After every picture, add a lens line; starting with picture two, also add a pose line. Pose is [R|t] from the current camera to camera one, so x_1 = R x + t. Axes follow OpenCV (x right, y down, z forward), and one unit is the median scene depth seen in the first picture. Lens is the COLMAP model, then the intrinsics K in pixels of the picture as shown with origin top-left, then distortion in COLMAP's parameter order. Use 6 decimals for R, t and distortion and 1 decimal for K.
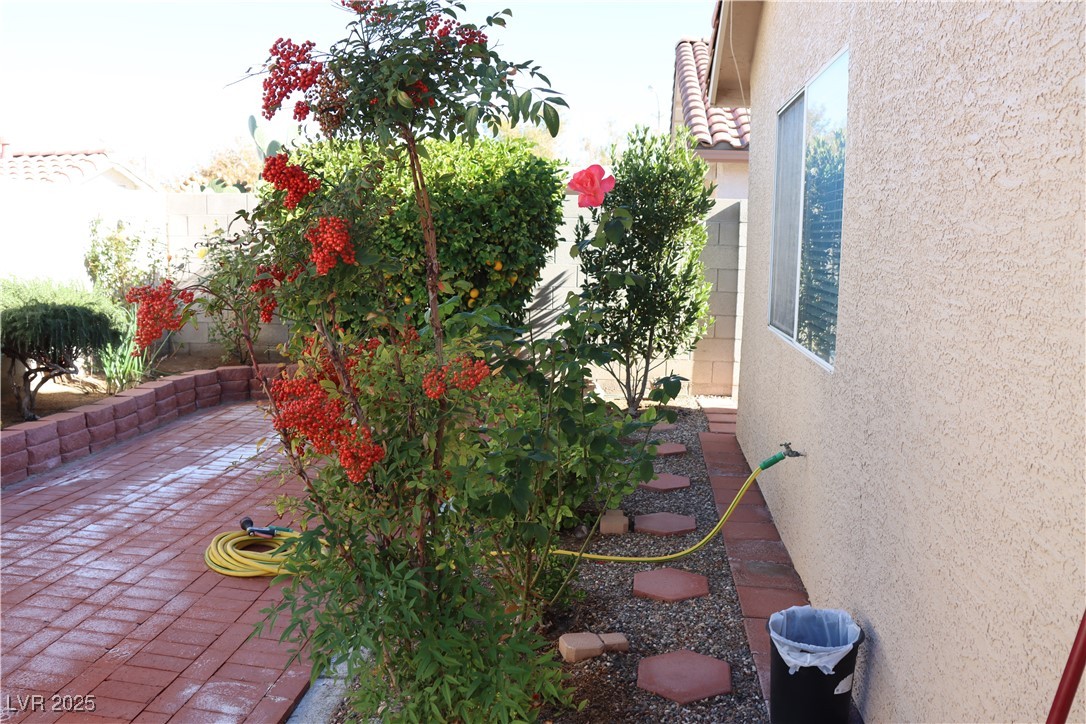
lens RADIAL K [[933.5, 0, 543.0], [0, 933.5, 362.0], [0, 0, 1]] dist [-0.155906, 0.151362]
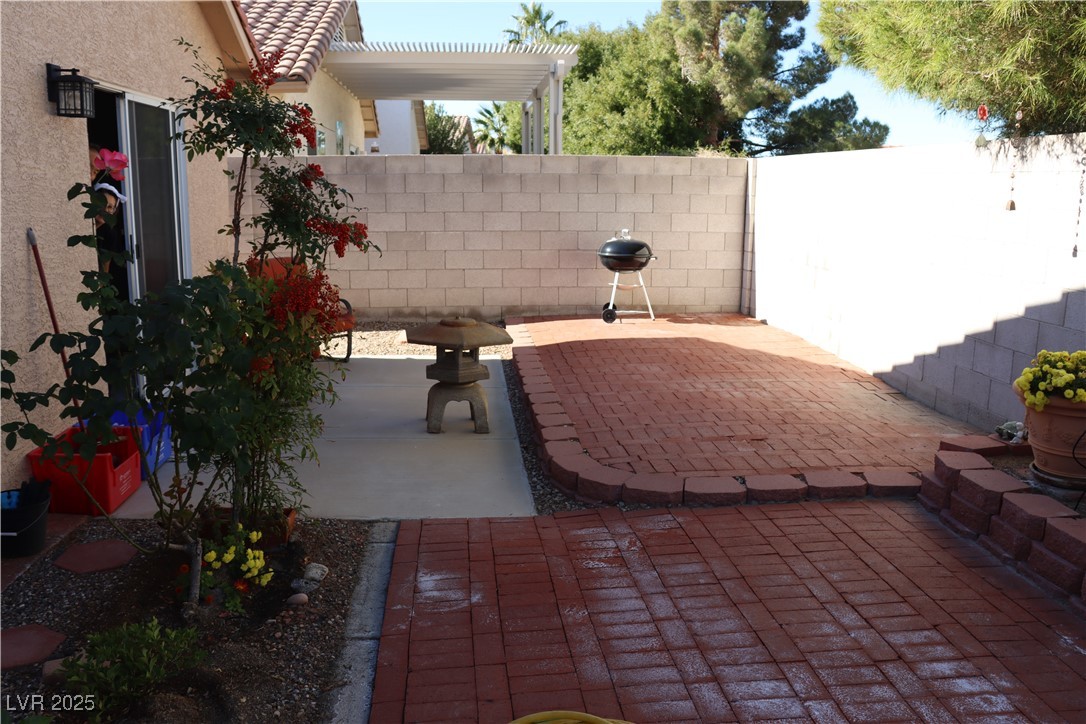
lens RADIAL K [[933.5, 0, 543.0], [0, 933.5, 362.0], [0, 0, 1]] dist [-0.155906, 0.151362]
pose [[-0.978179, 0.025612, -0.206179, -0.197723], [-0.043628, 0.944925, 0.324365, -0.266388], [0.203131, 0.326283, -0.923189, 1.697049]]
